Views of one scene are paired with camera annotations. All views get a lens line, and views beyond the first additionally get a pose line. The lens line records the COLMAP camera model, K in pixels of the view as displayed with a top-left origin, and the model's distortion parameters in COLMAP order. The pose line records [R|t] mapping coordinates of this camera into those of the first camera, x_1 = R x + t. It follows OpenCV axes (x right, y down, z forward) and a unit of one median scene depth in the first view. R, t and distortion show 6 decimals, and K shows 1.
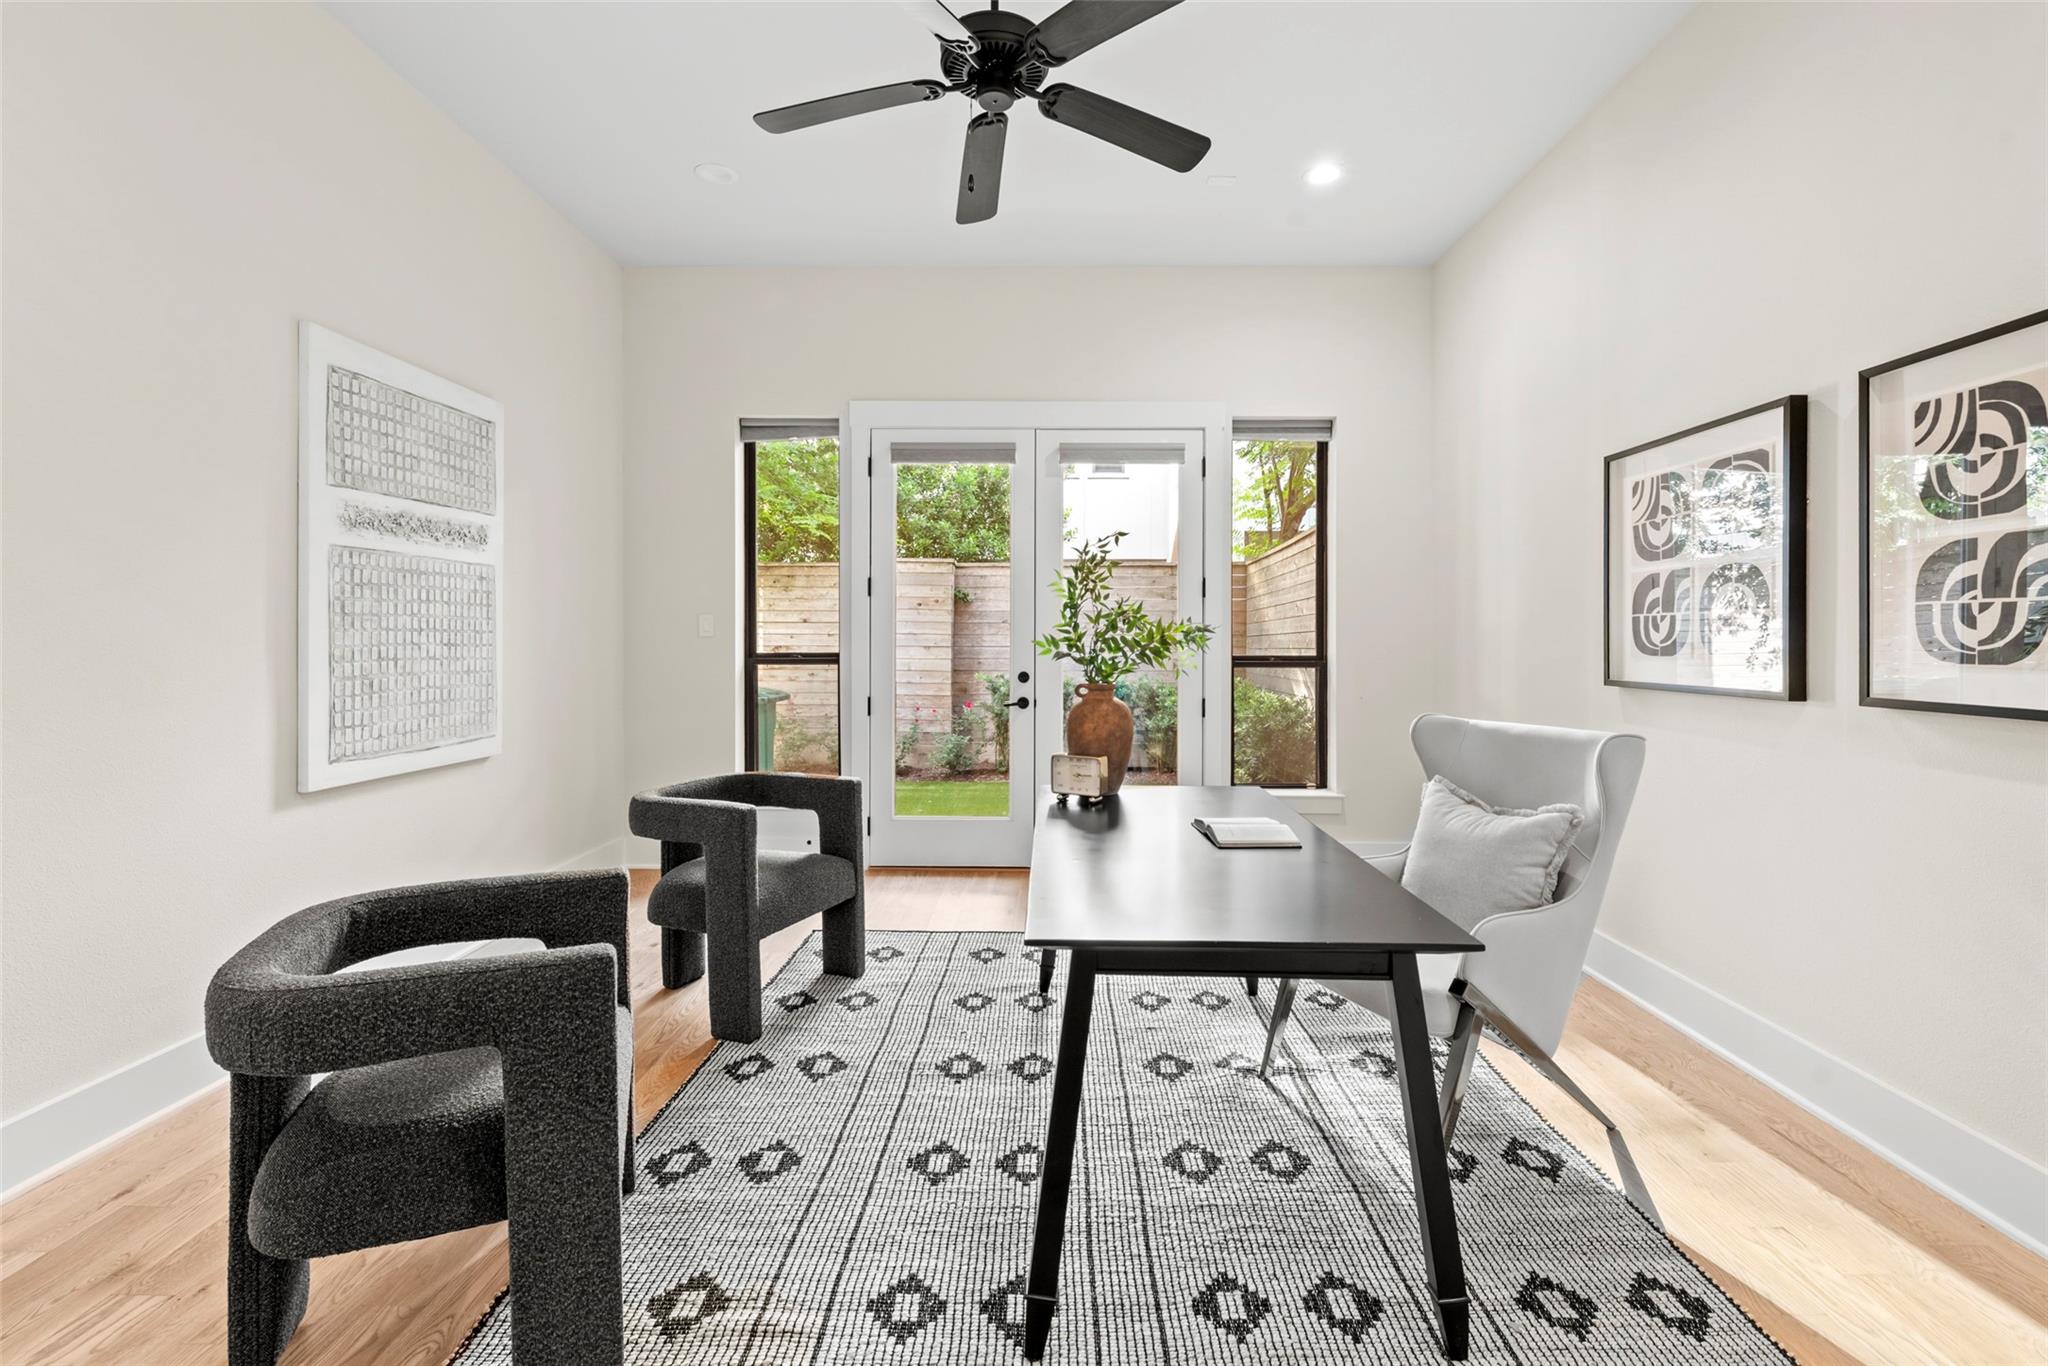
lens RADIAL K [[896.9, 0, 1046.1], [0, 896.9, 635.9], [0, 0, 1]] dist [0.004894, -0.000156]
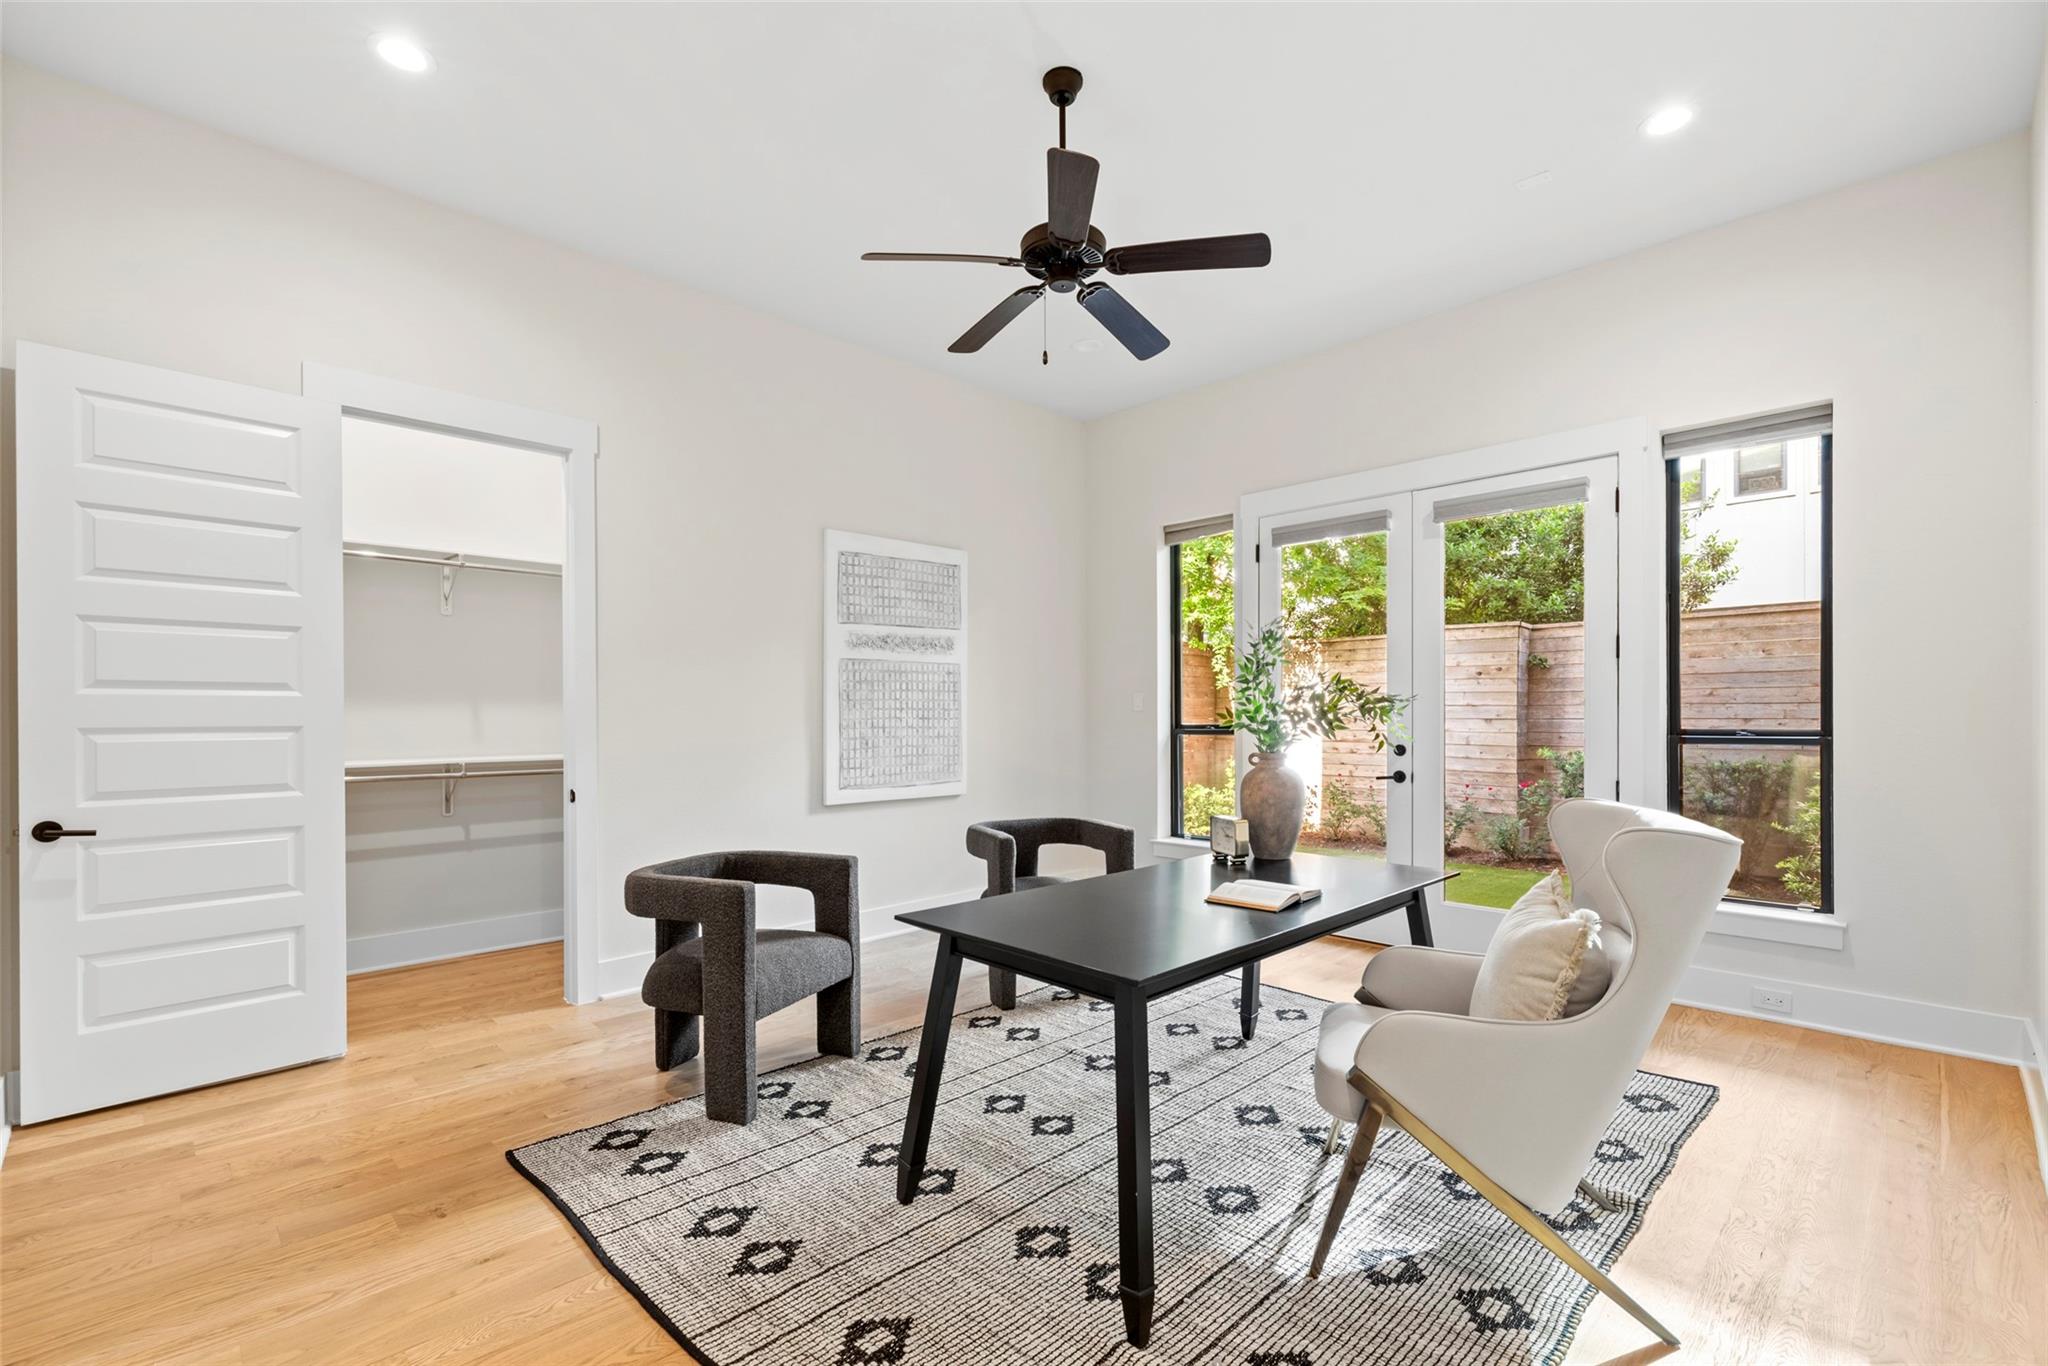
lens RADIAL K [[896.9, 0, 1030.6], [0, 896.9, 705.0], [0, 0, 1]] dist [0.004894, -0.000156]
pose [[0.715852, -0.013468, -0.698122, 0.503020], [0.010157, 0.999909, -0.008876, 0.002447], [0.698178, -0.000737, 0.715924, 0.041902]]
